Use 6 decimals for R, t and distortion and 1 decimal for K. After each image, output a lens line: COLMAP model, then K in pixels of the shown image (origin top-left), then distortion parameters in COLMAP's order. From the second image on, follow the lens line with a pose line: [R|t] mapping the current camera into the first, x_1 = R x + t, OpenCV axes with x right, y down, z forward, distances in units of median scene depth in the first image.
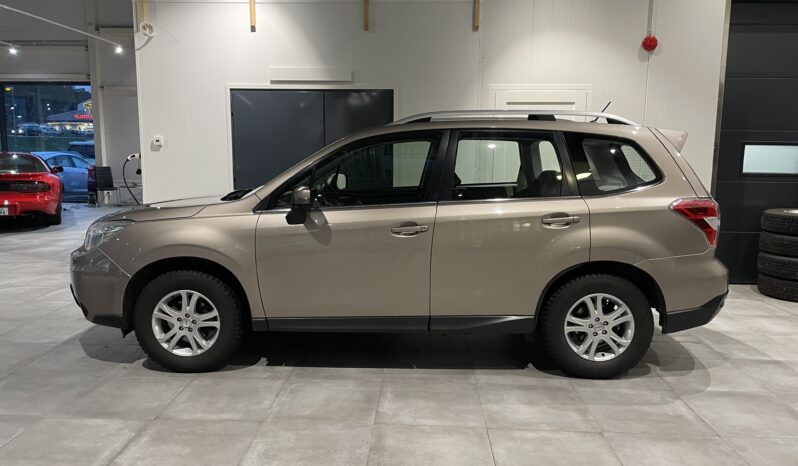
lens RADIAL K [[616.1, 0, 398.1], [0, 616.1, 232.2], [0, 0, 1]] dist [0.013918, 0.000122]
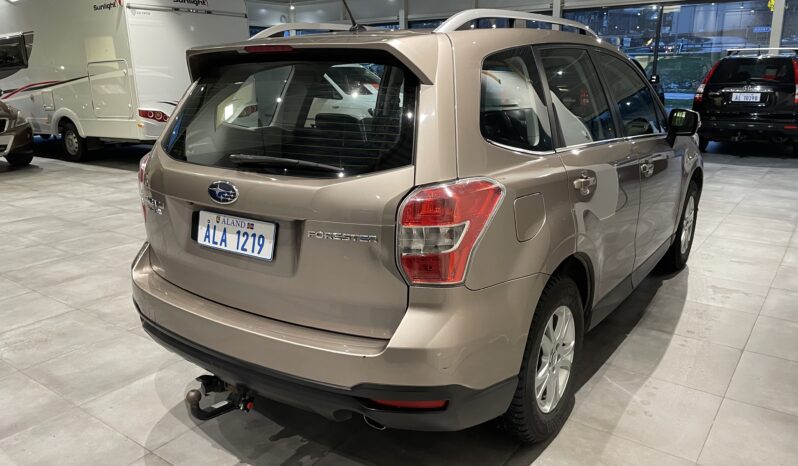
lens RADIAL K [[616.1, 0, 398.6], [0, 616.1, 233.5], [0, 0, 1]] dist [0.013918, 0.000122]
pose [[-0.570607, 0.231358, -0.787960, 0.905011], [-0.113672, 0.928008, 0.354795, -0.241267], [0.813318, 0.292017, -0.503229, 1.598498]]
